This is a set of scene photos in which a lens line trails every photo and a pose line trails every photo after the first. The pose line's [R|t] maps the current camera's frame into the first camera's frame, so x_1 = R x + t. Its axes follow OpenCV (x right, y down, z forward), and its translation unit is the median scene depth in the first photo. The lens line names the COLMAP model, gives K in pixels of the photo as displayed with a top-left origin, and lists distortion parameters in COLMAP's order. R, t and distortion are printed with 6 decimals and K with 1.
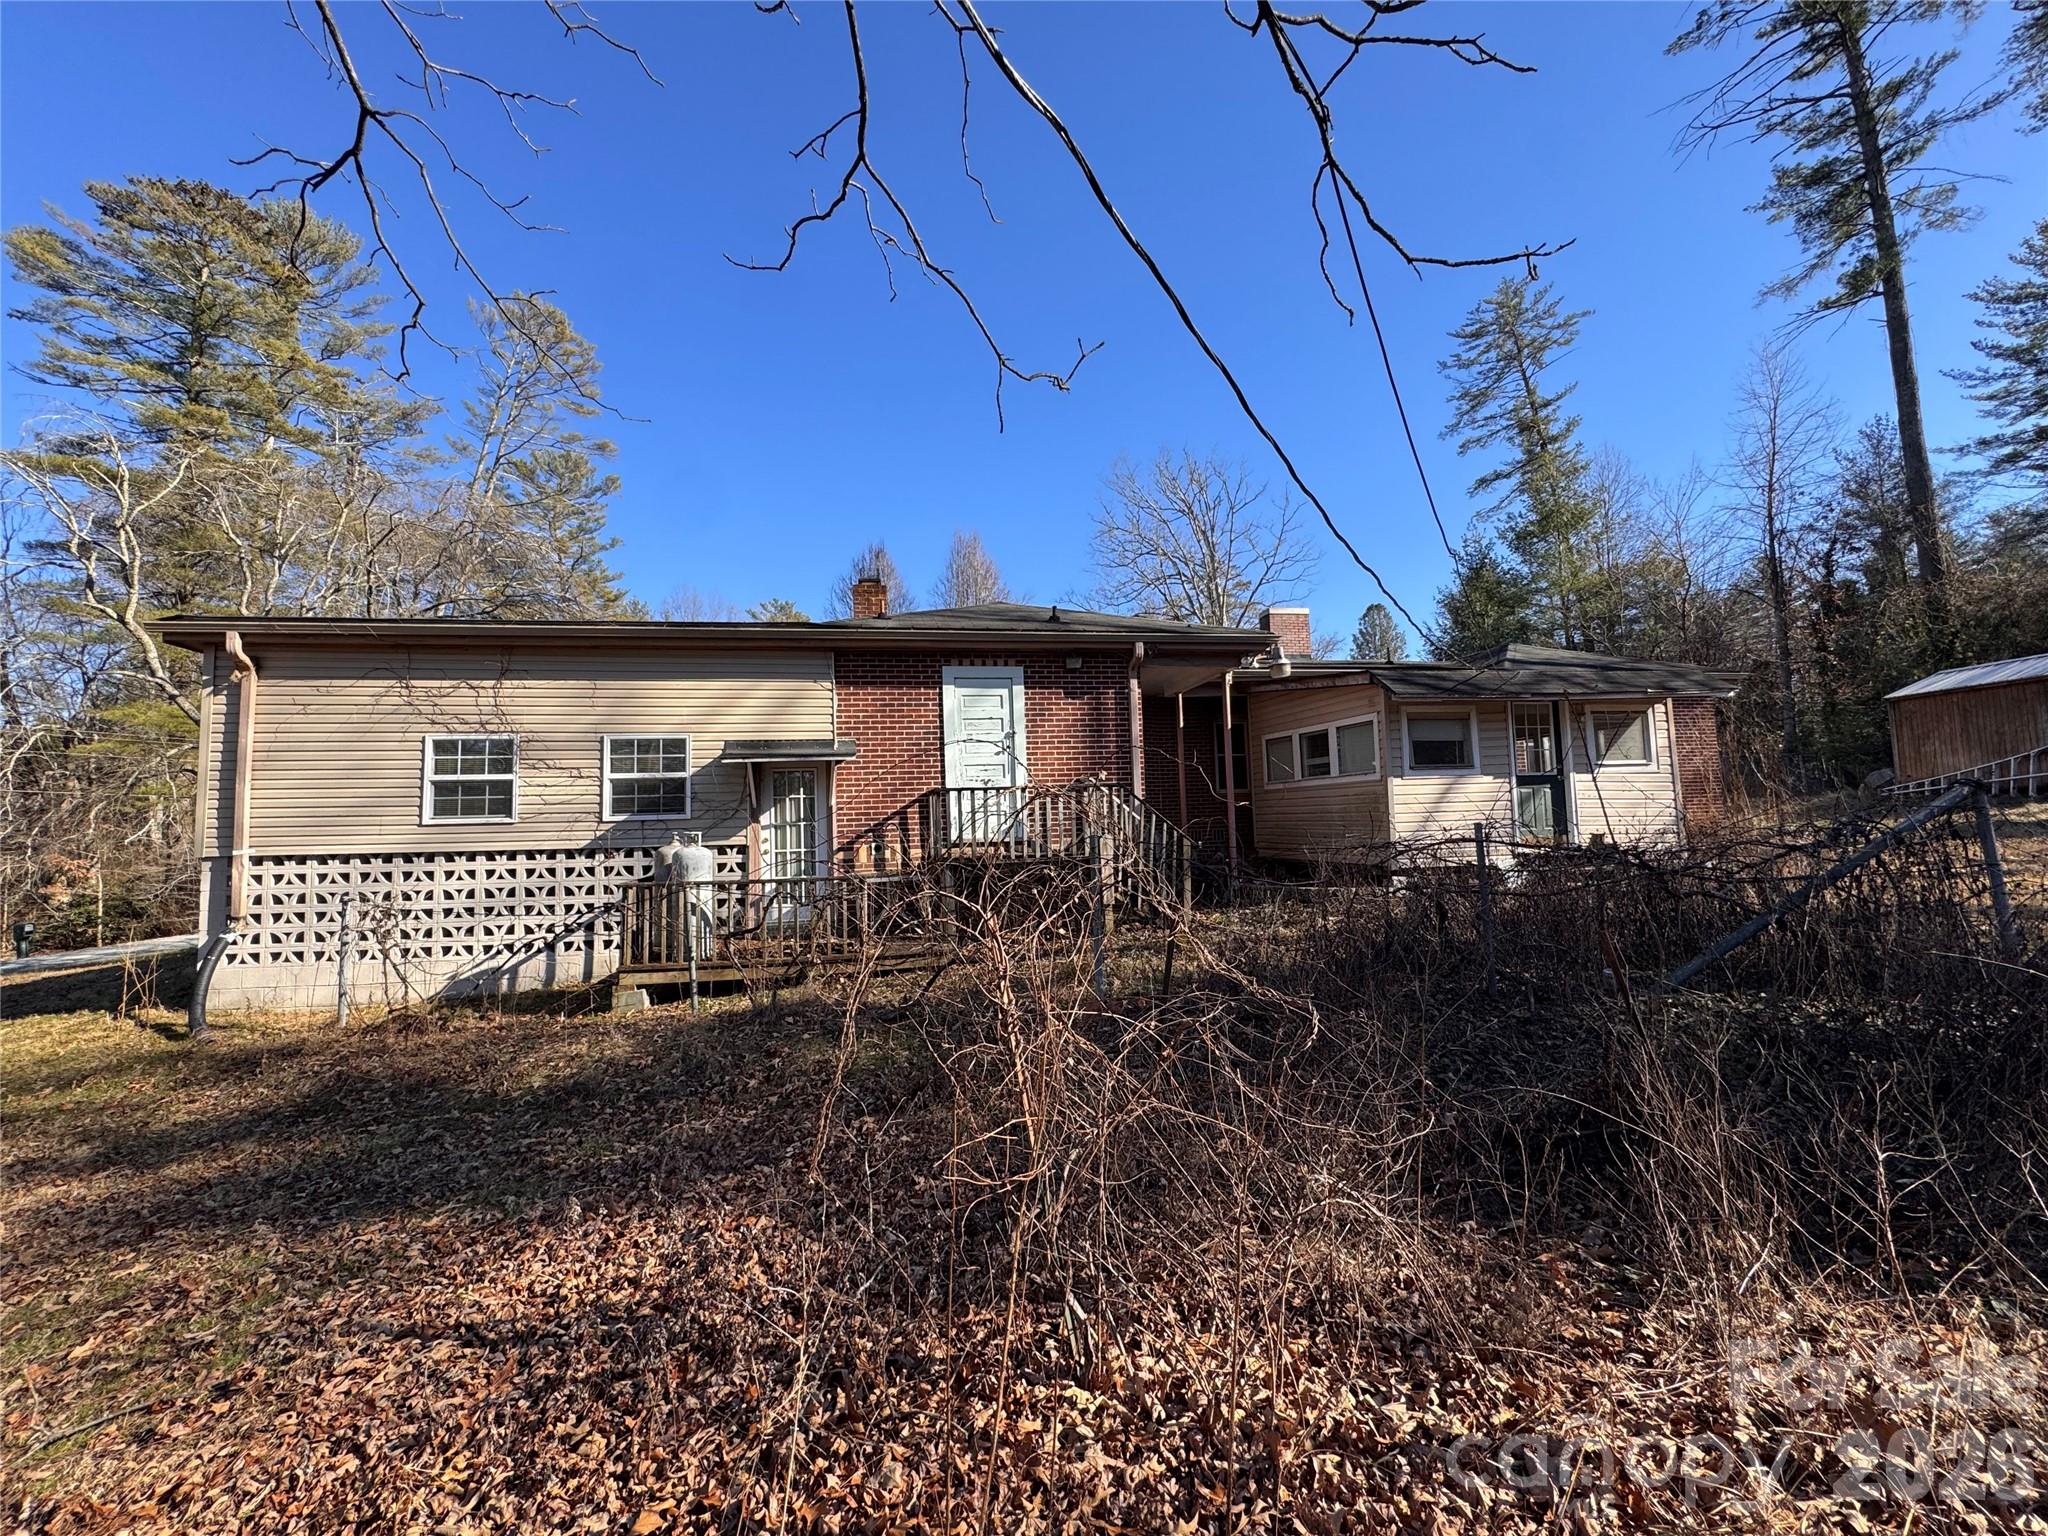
lens RADIAL K [[820.0, 0, 1023.7], [0, 820.0, 772.1], [0, 0, 1]] dist [-0.003688, -0.000394]
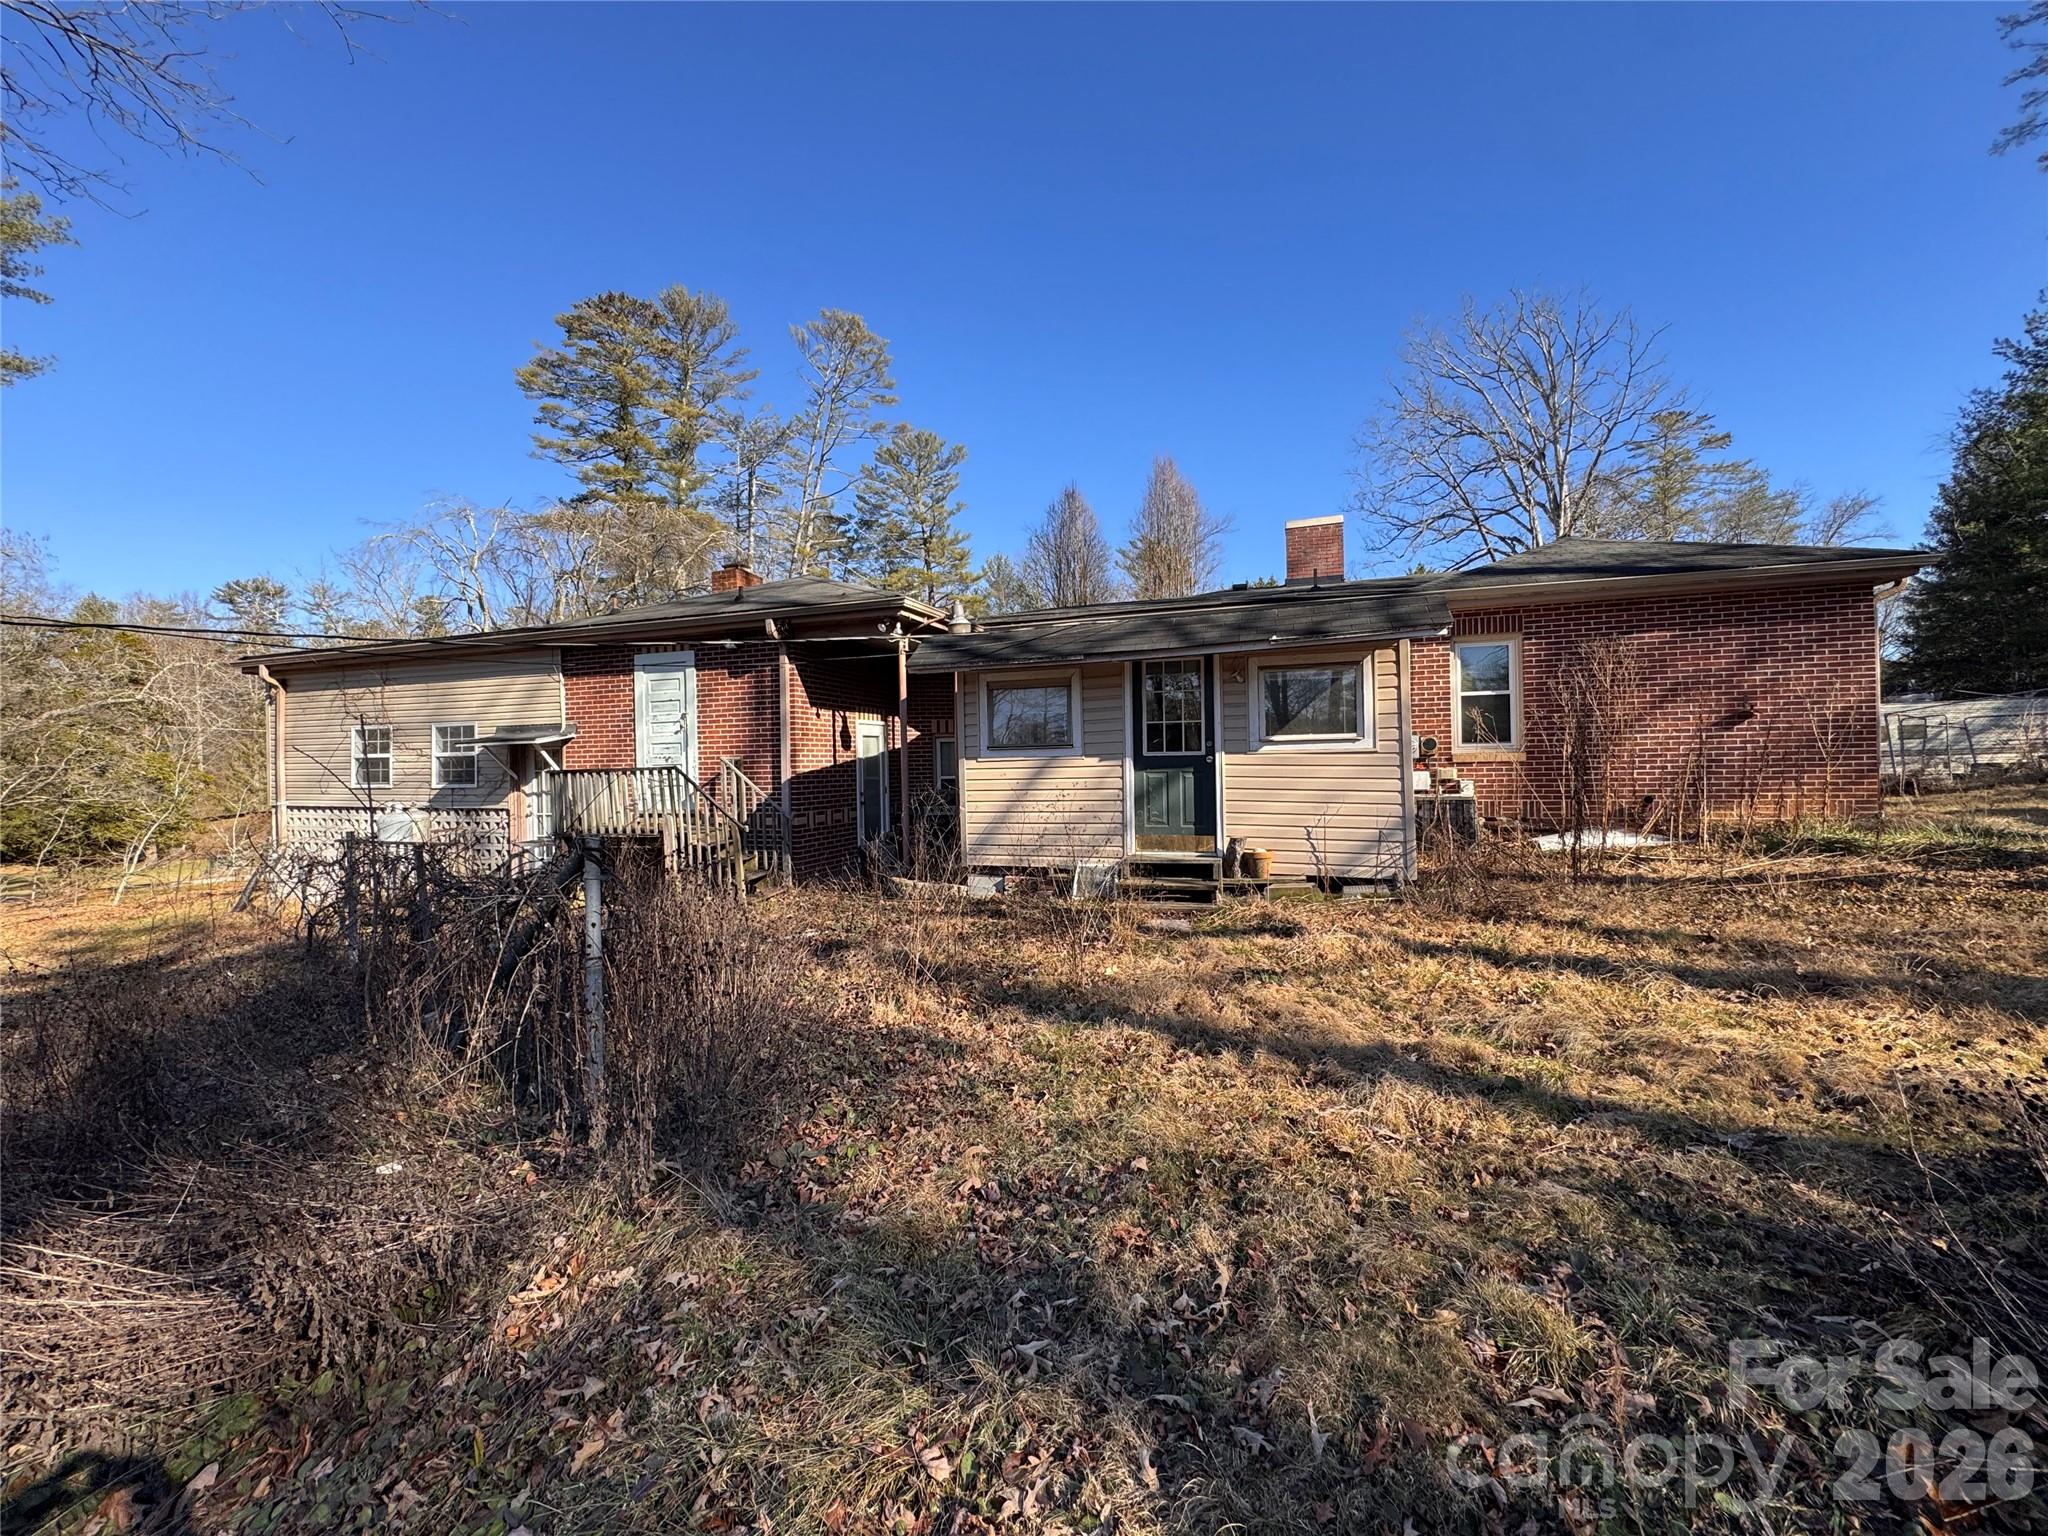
lens RADIAL K [[820.0, 0, 1023.5], [0, 820.0, 764.7], [0, 0, 1]] dist [-0.003688, -0.000394]
pose [[0.869563, 0.014312, -0.493614, 0.919059], [0.024556, 0.997090, 0.072169, -0.047559], [0.493210, -0.074877, 0.866682, 0.284378]]
